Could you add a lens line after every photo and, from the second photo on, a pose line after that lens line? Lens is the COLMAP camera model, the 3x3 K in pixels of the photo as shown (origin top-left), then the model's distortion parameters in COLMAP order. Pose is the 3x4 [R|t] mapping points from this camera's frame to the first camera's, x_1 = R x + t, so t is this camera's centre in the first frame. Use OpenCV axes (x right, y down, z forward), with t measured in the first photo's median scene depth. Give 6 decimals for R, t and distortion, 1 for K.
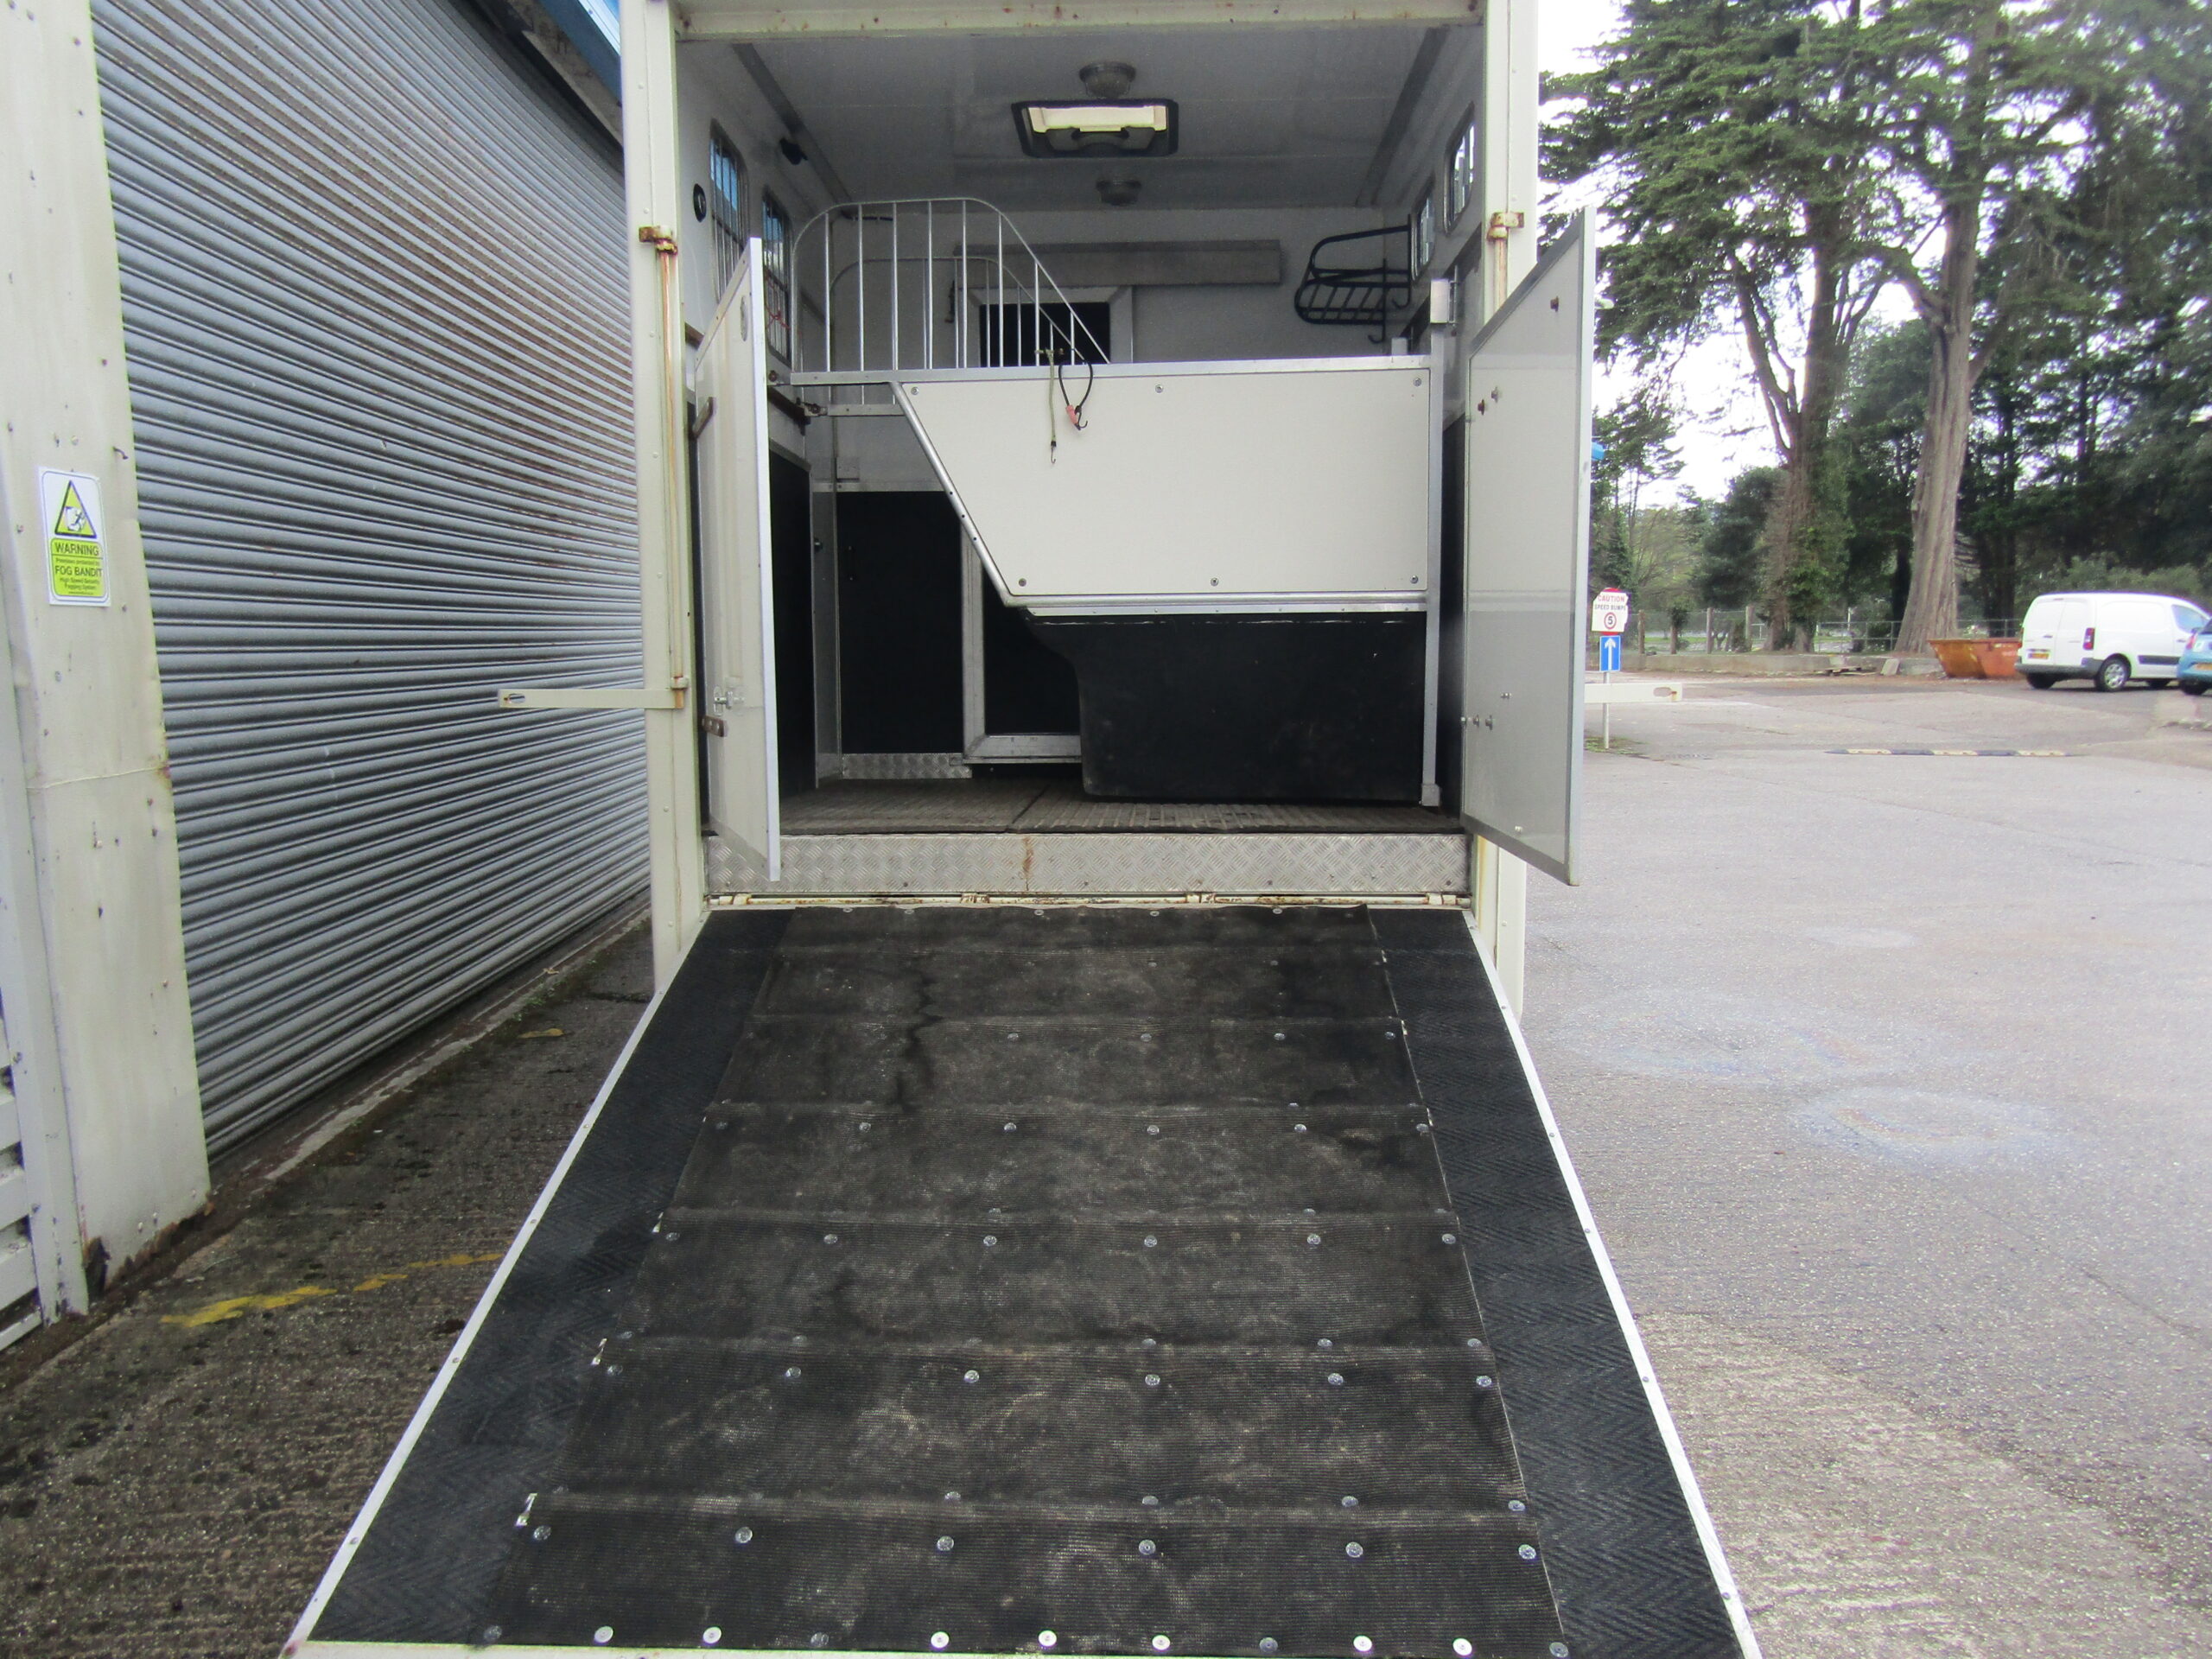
lens RADIAL K [[1571.2, 0, 1109.1], [0, 1571.2, 822.7], [0, 0, 1]] dist [-0.014599, 0.003207]
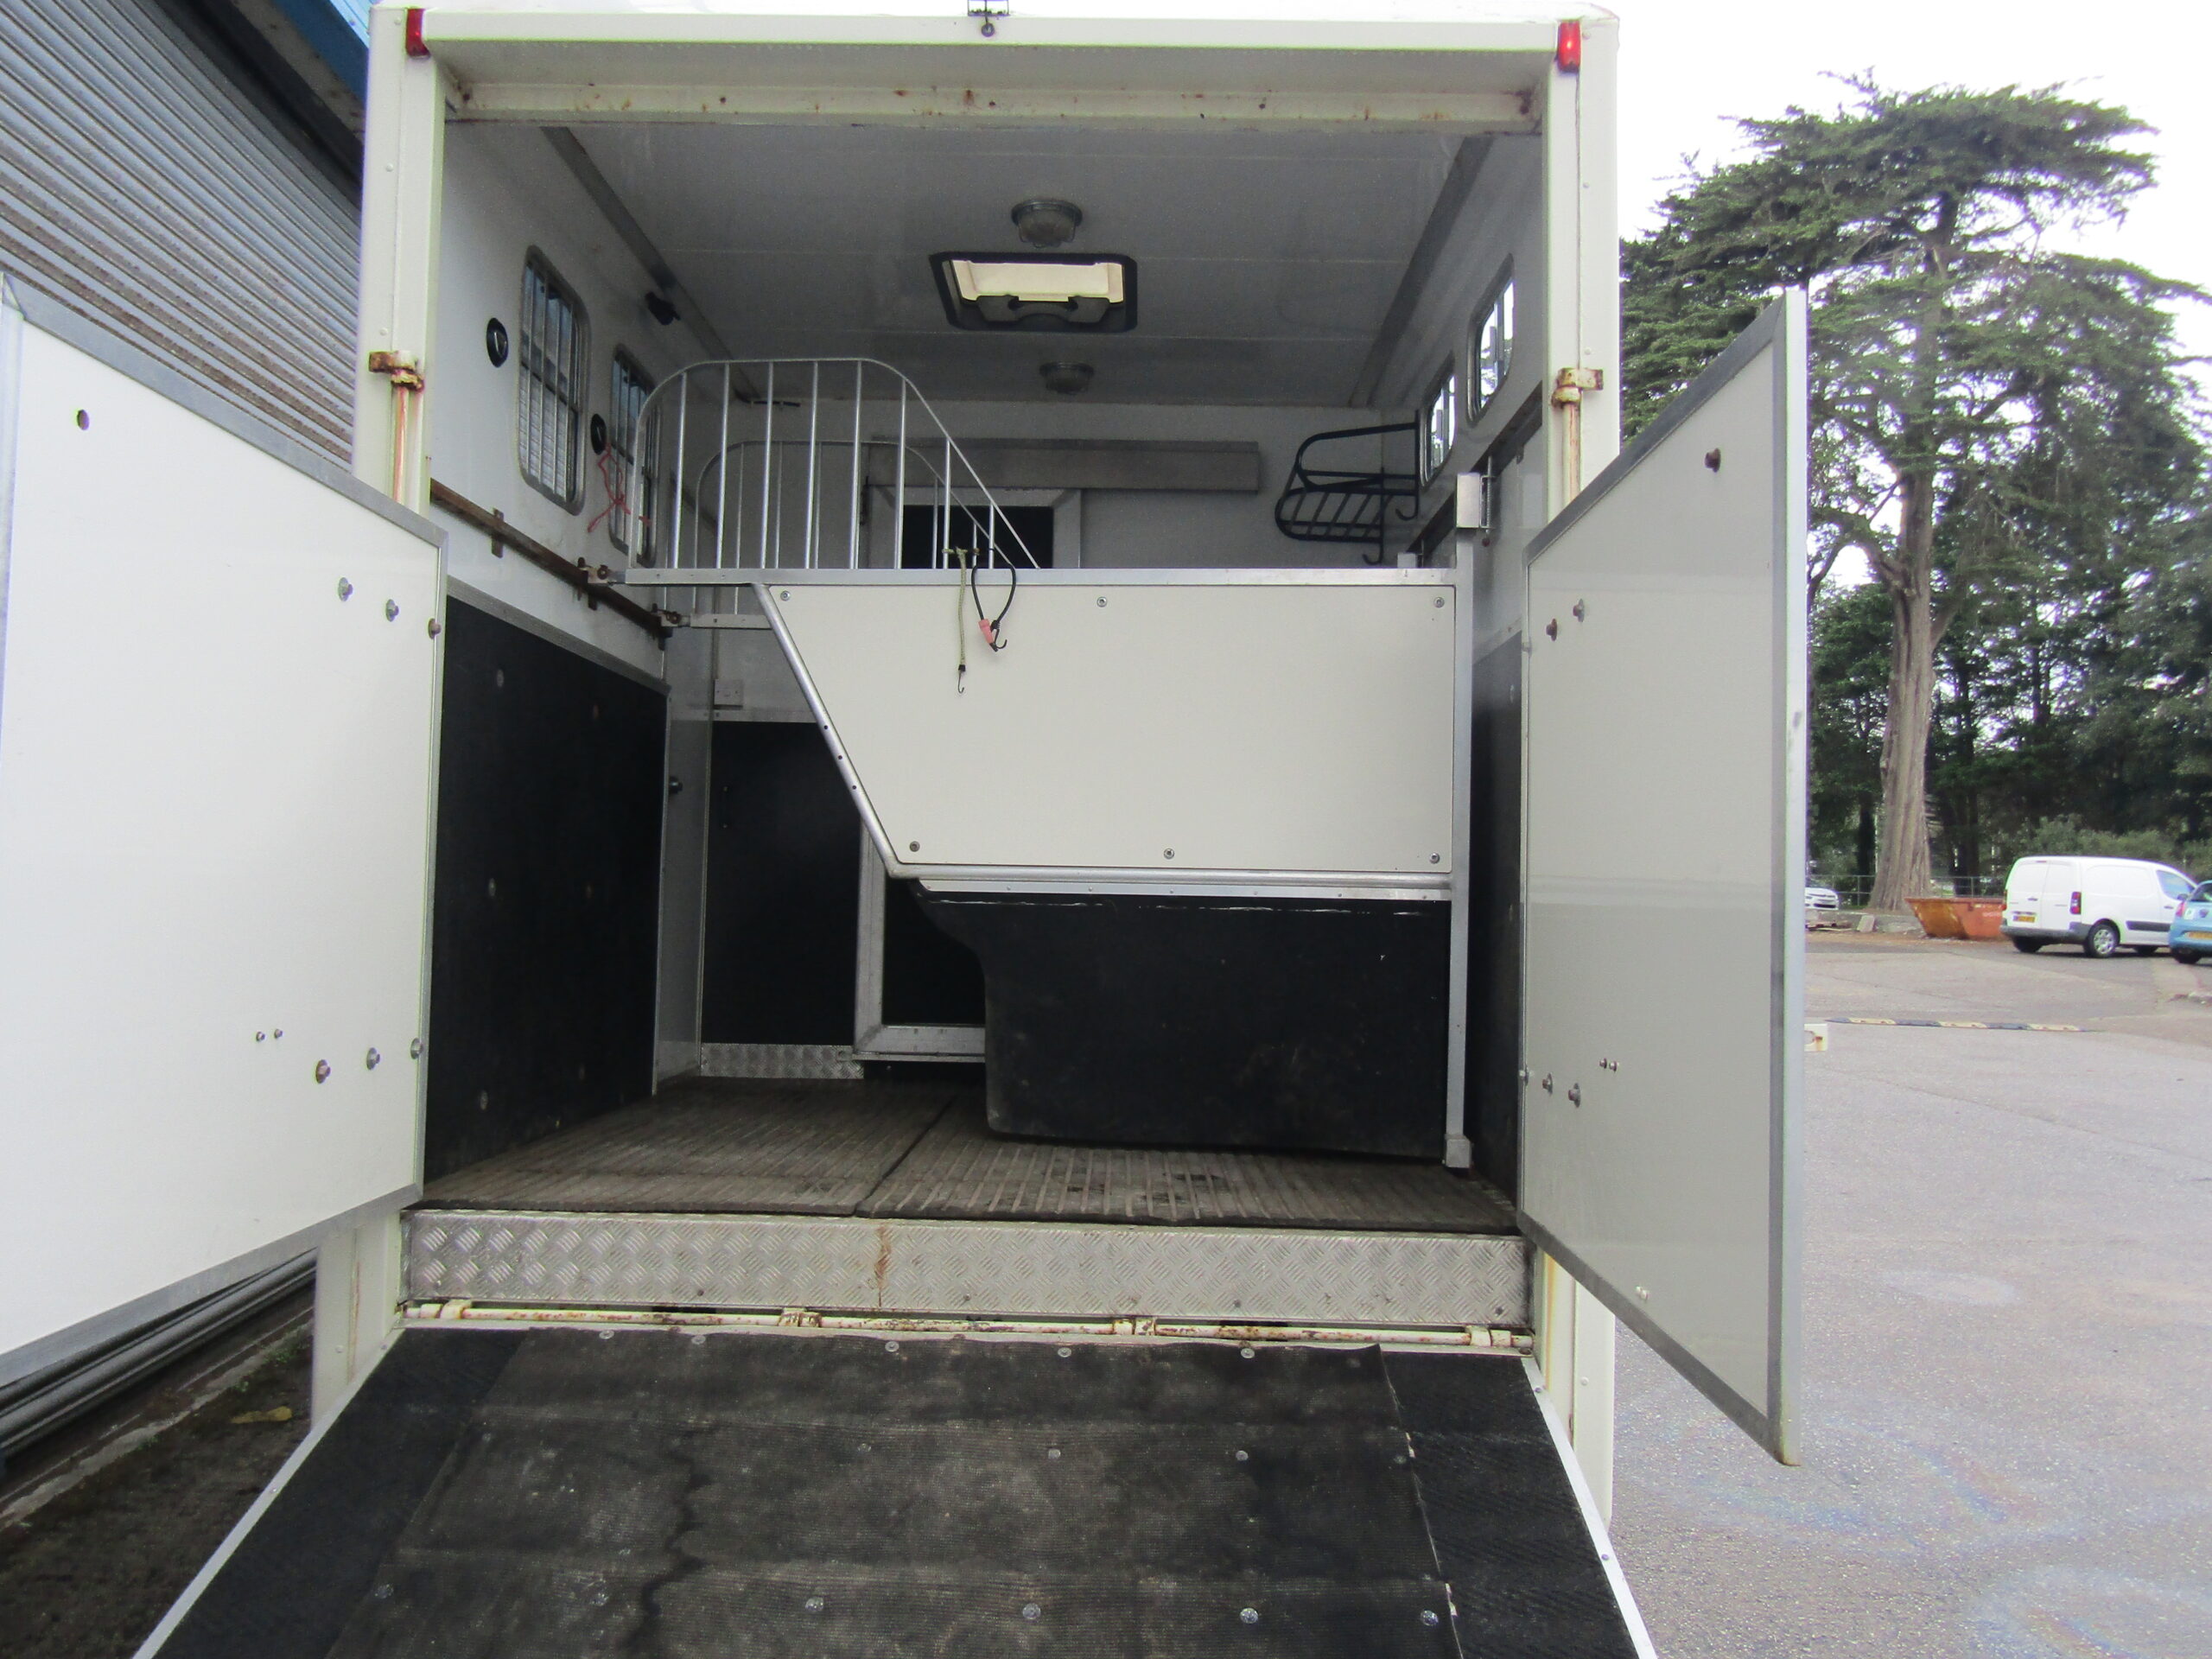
lens RADIAL K [[1571.2, 0, 1084.5], [0, 1571.2, 823.9], [0, 0, 1]] dist [-0.014599, 0.003207]
pose [[0.999573, 0.028921, 0.004111, 0.022288], [-0.028017, 0.988985, -0.145342, -0.053986], [-0.008269, 0.145165, 0.989373, 0.240866]]
